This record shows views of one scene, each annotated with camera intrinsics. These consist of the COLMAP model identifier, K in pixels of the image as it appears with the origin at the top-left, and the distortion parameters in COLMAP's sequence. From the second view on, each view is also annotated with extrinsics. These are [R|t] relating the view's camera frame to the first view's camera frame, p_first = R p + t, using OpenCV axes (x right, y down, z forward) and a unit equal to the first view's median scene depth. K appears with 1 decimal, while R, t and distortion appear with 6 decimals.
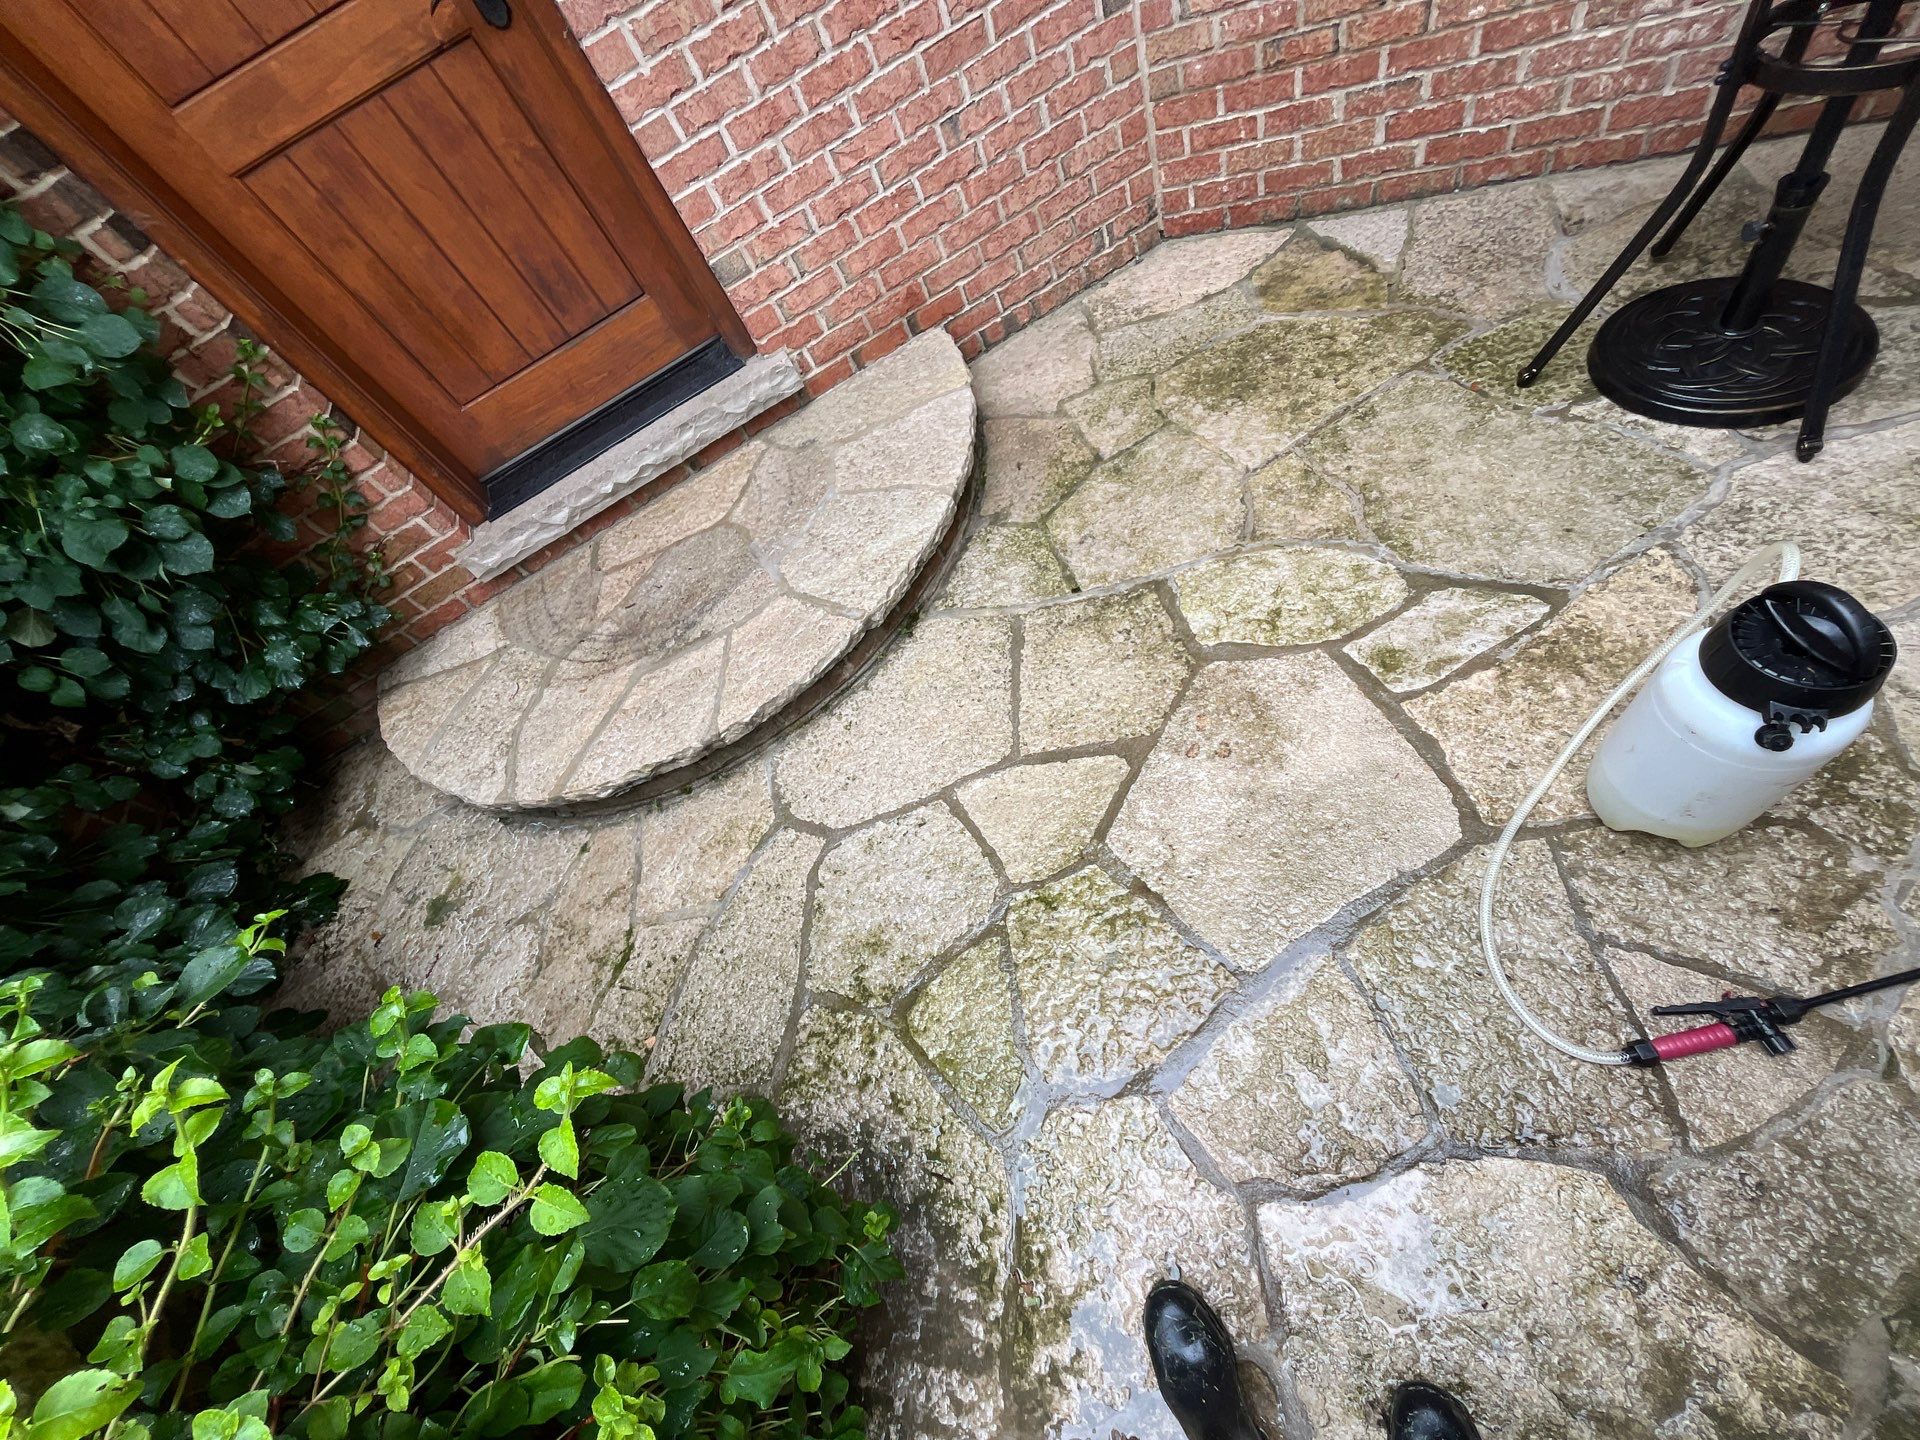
lens RADIAL K [[776.2, 0, 958.2], [0, 776.2, 725.4], [0, 0, 1]] dist [-0.001813, -0.000093]
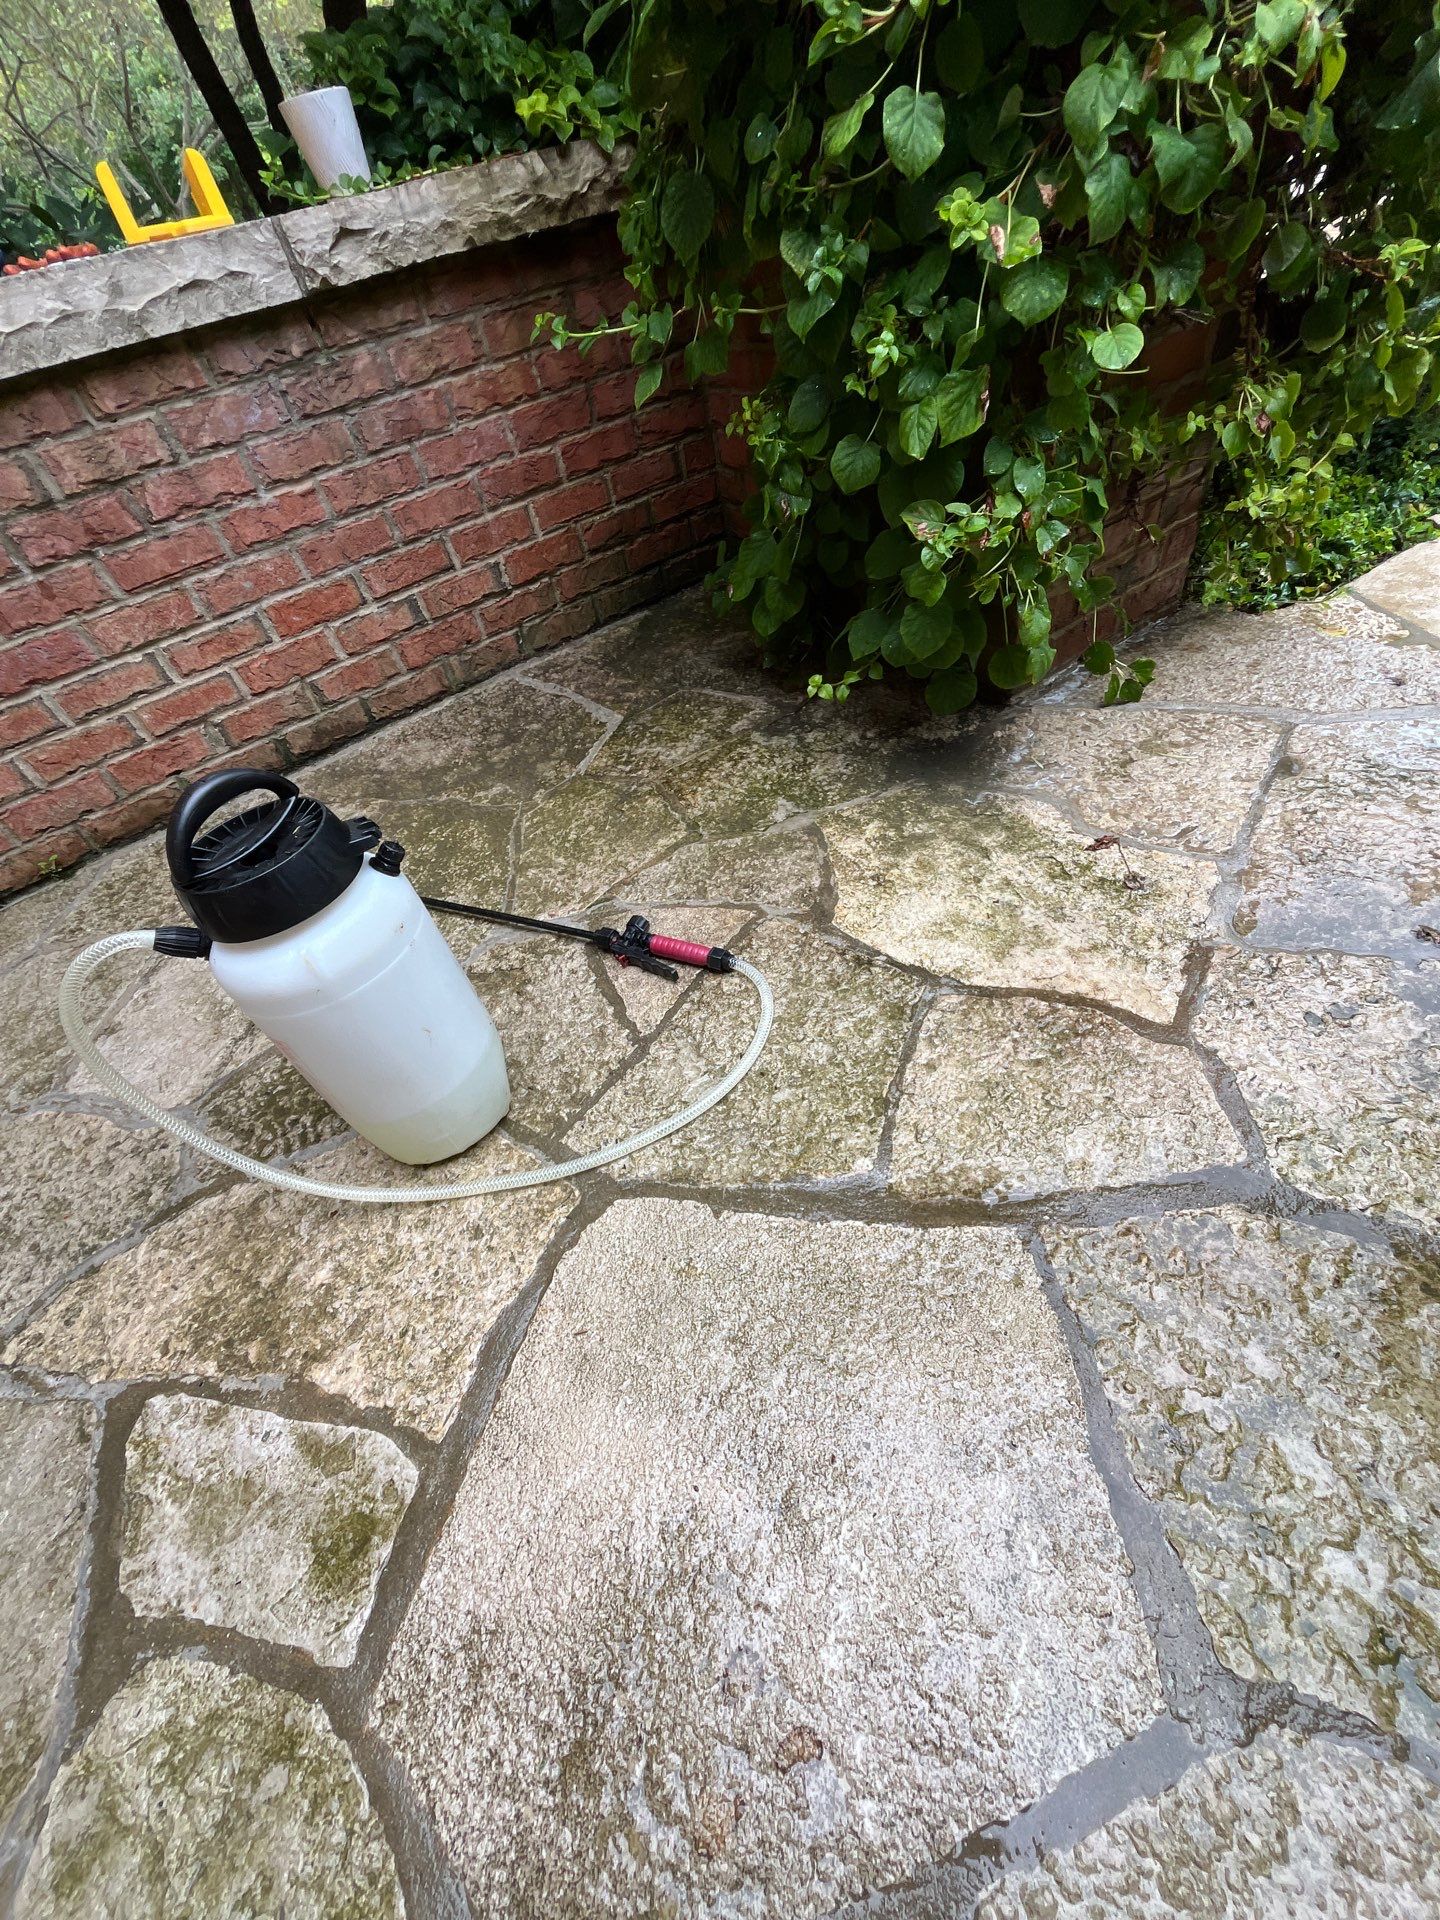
lens RADIAL K [[776.2, 0, 723.3], [0, 776.2, 953.7], [0, 0, 1]] dist [-0.001813, -0.000093]
pose [[-0.699219, -0.081406, 0.710258, 0.125602], [0.714222, -0.123047, 0.689019, -0.228612], [0.031305, 0.989056, 0.144179, 0.698029]]
